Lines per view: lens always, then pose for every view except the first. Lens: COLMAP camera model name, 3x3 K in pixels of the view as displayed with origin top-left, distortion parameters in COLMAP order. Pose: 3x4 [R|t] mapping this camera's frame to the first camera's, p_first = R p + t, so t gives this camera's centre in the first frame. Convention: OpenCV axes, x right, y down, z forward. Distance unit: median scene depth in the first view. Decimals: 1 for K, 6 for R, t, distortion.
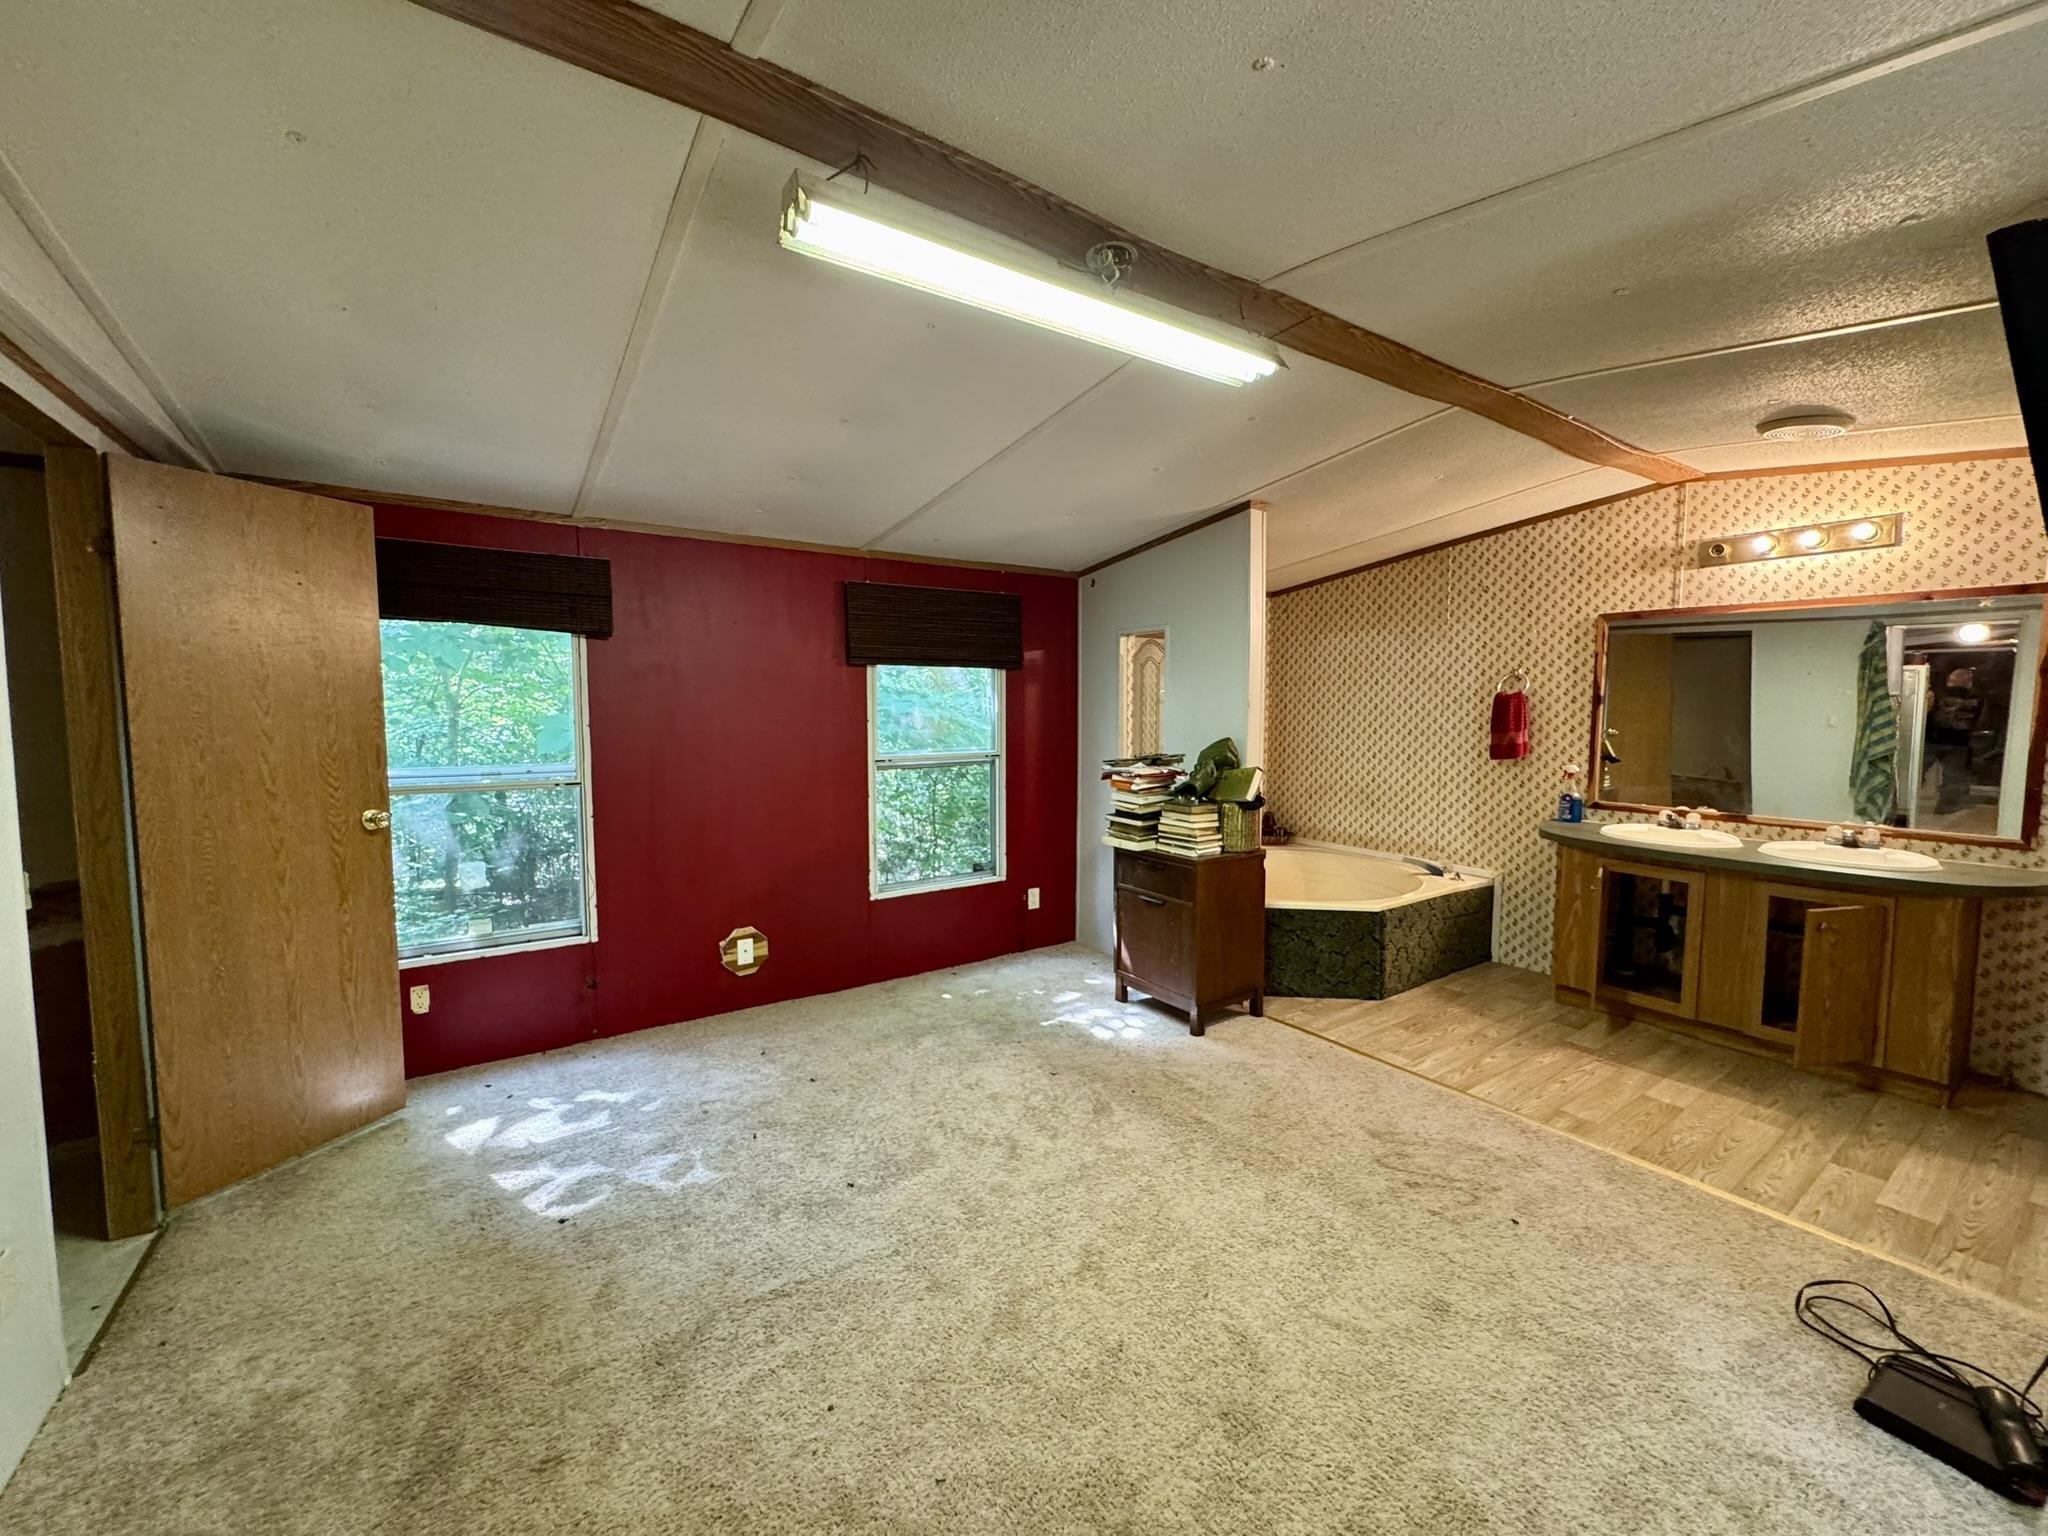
lens RADIAL K [[821.9, 0, 1018.0], [0, 821.9, 770.3], [0, 0, 1]] dist [-0.008013, 0.000588]
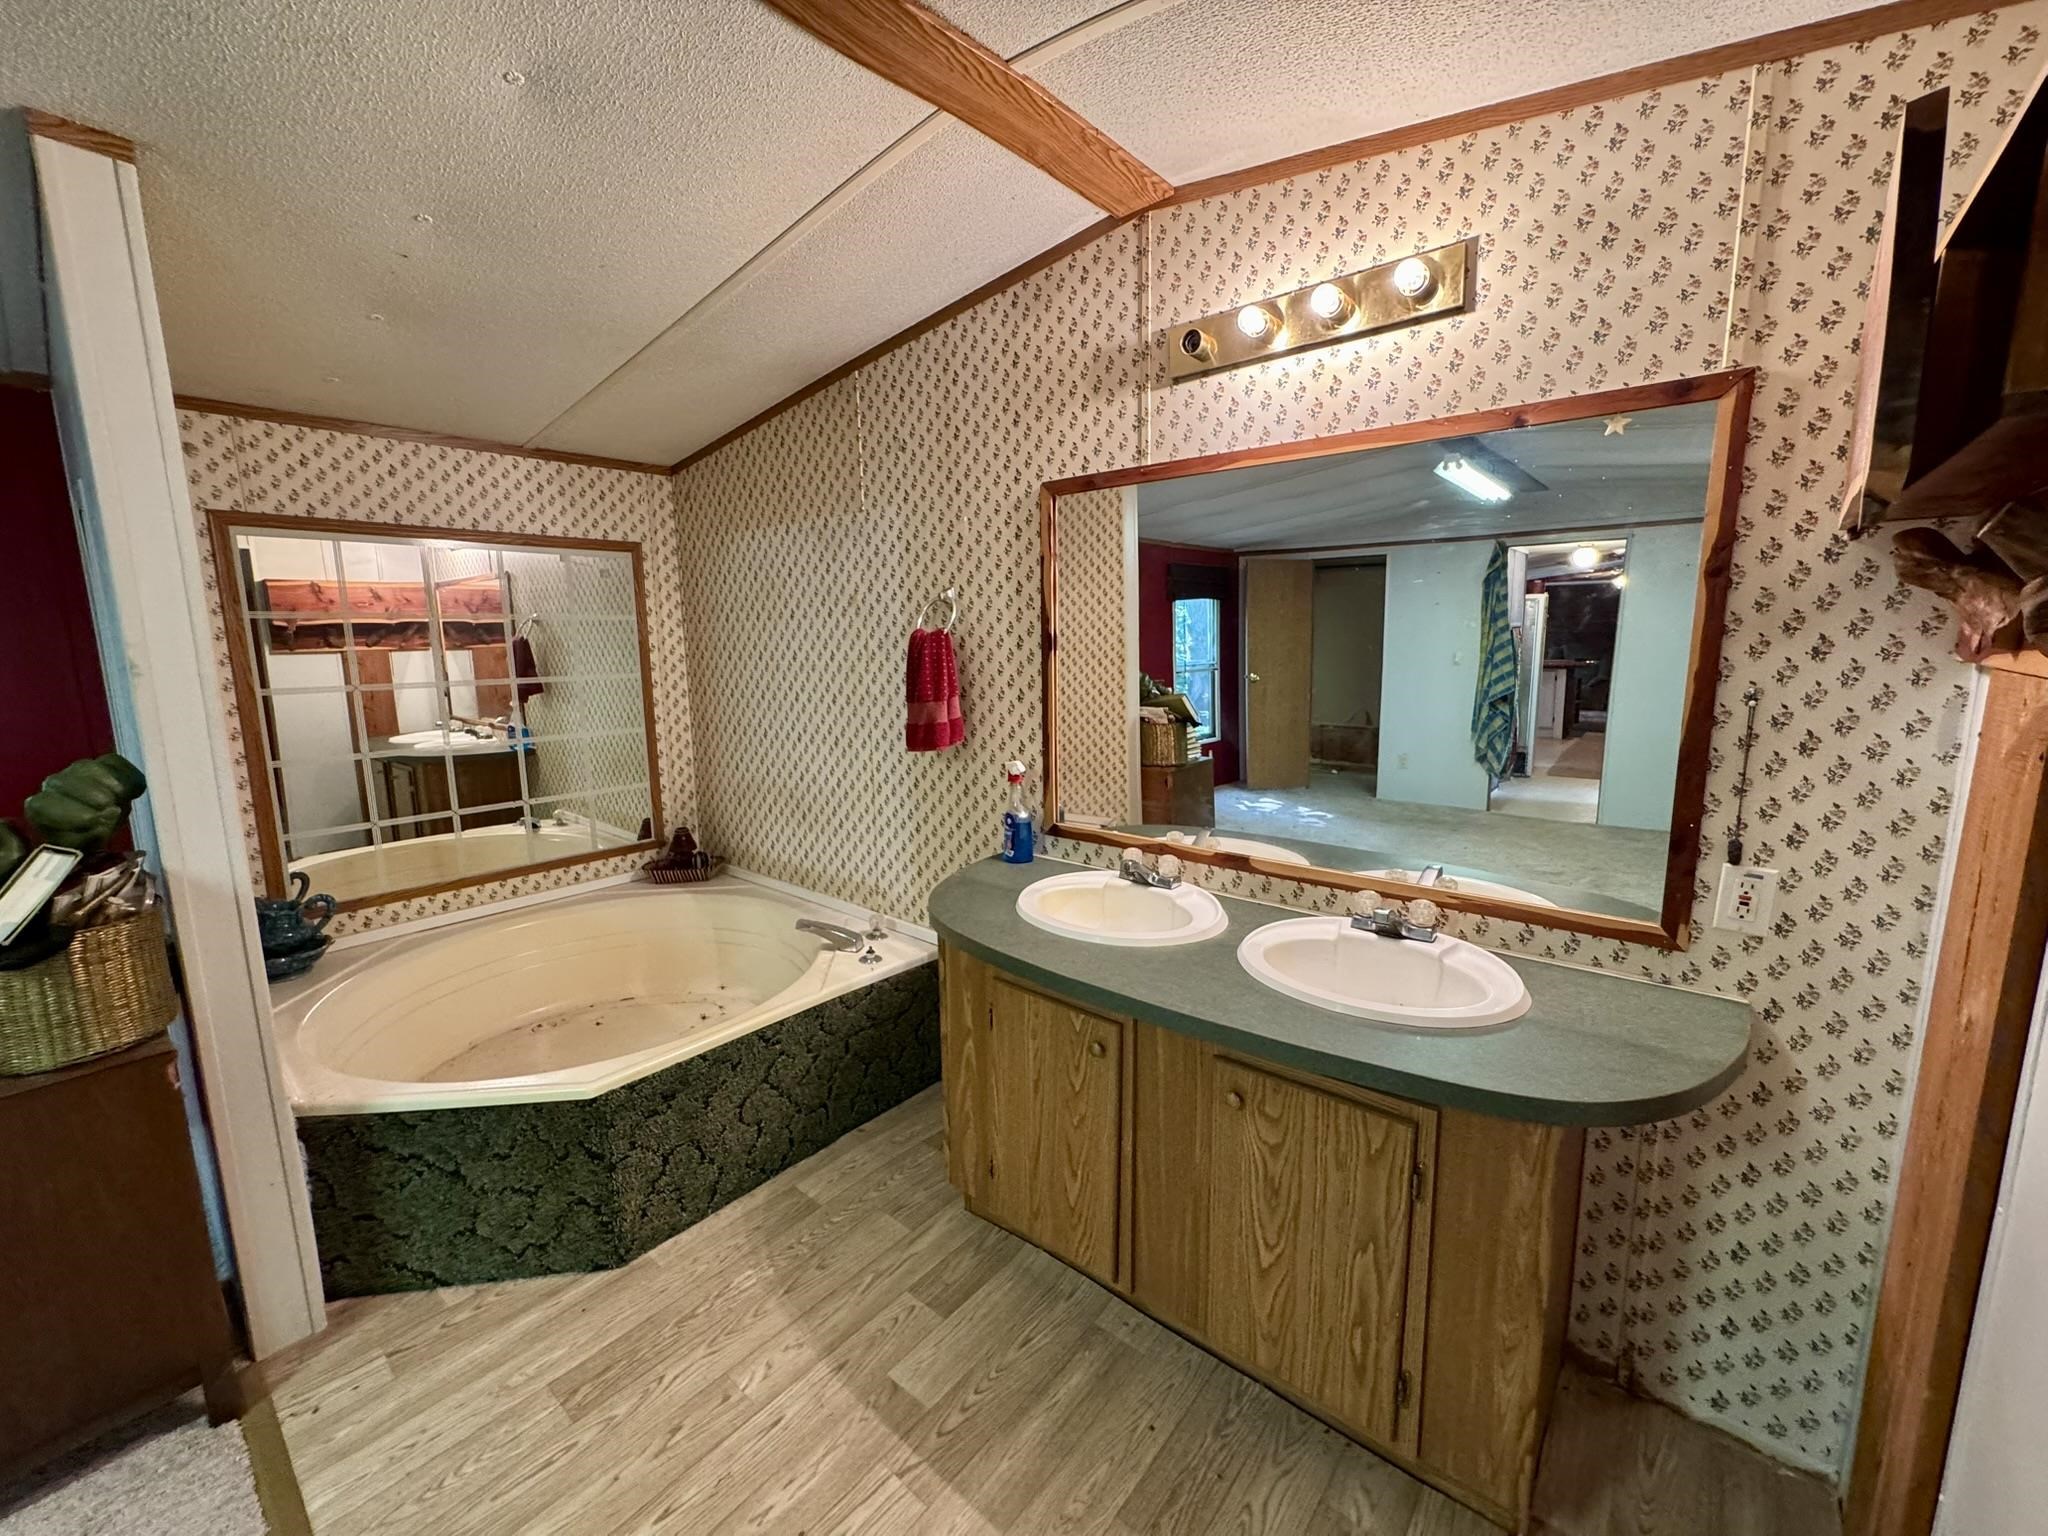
lens RADIAL K [[821.9, 0, 1026.7], [0, 821.9, 774.1], [0, 0, 1]] dist [-0.008013, 0.000588]
pose [[0.962553, -0.058068, 0.264801, 0.582533], [0.037173, 0.995835, 0.083250, -0.047552], [-0.268533, -0.070289, 0.960703, 0.499859]]
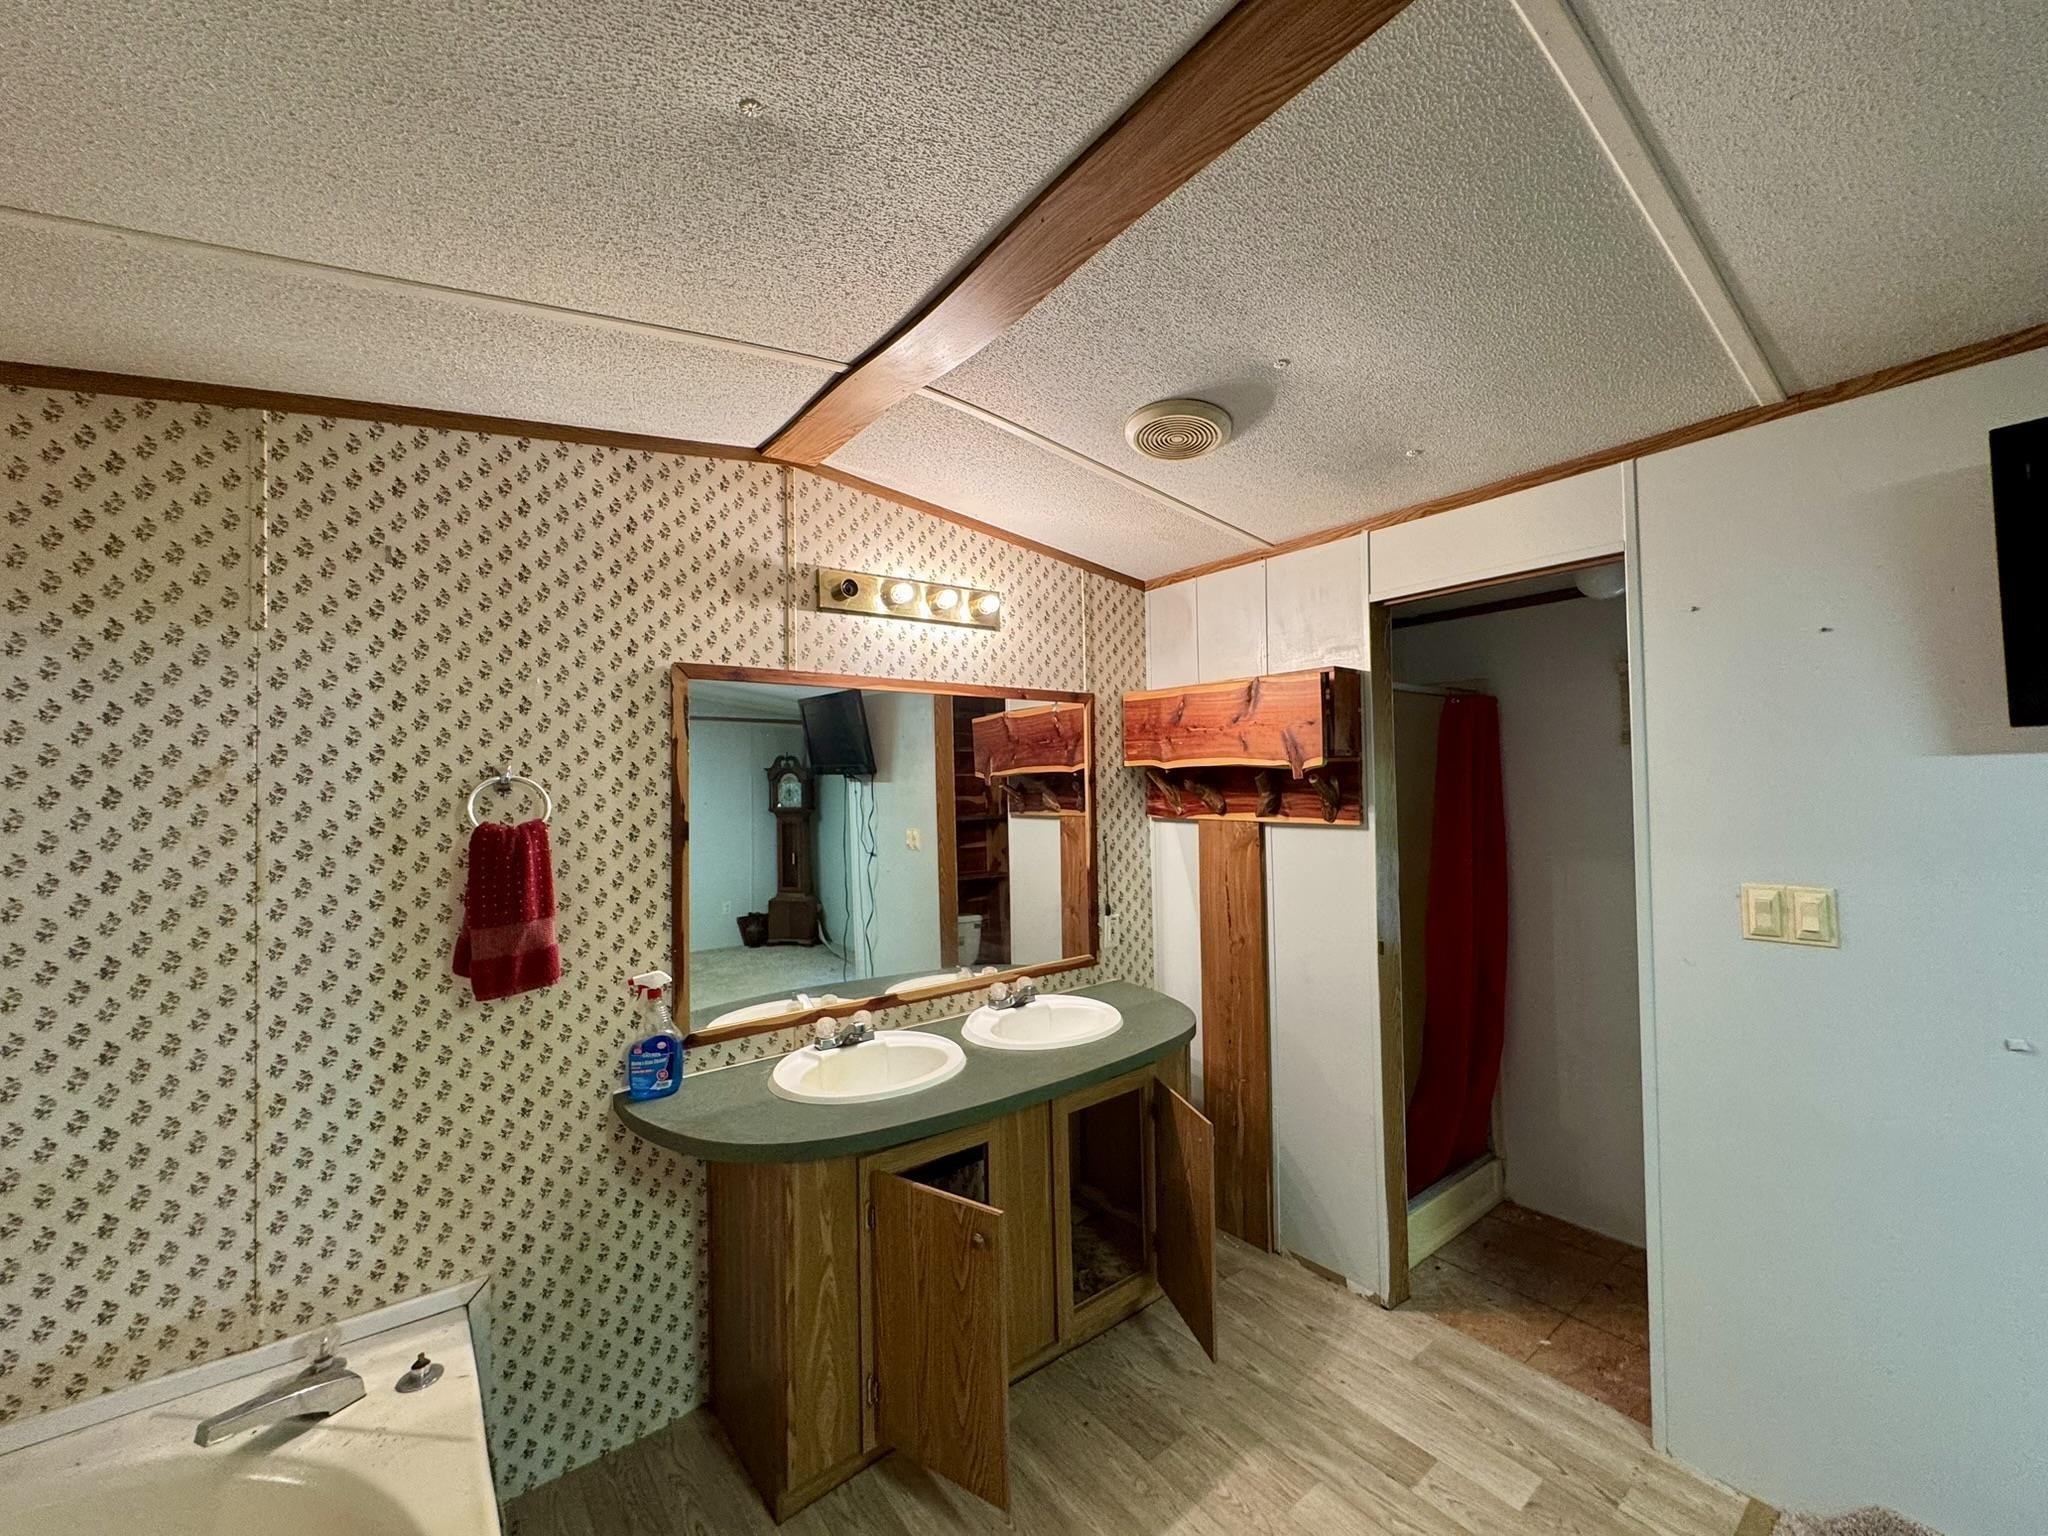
lens RADIAL K [[821.9, 0, 1024.2], [0, 821.9, 752.5], [0, 0, 1]] dist [-0.008013, 0.000588]
pose [[-0.071678, 0.024877, 0.997118, 0.203339], [0.094547, 0.995357, -0.018036, -0.112978], [-0.992937, 0.092981, -0.073697, 0.884346]]
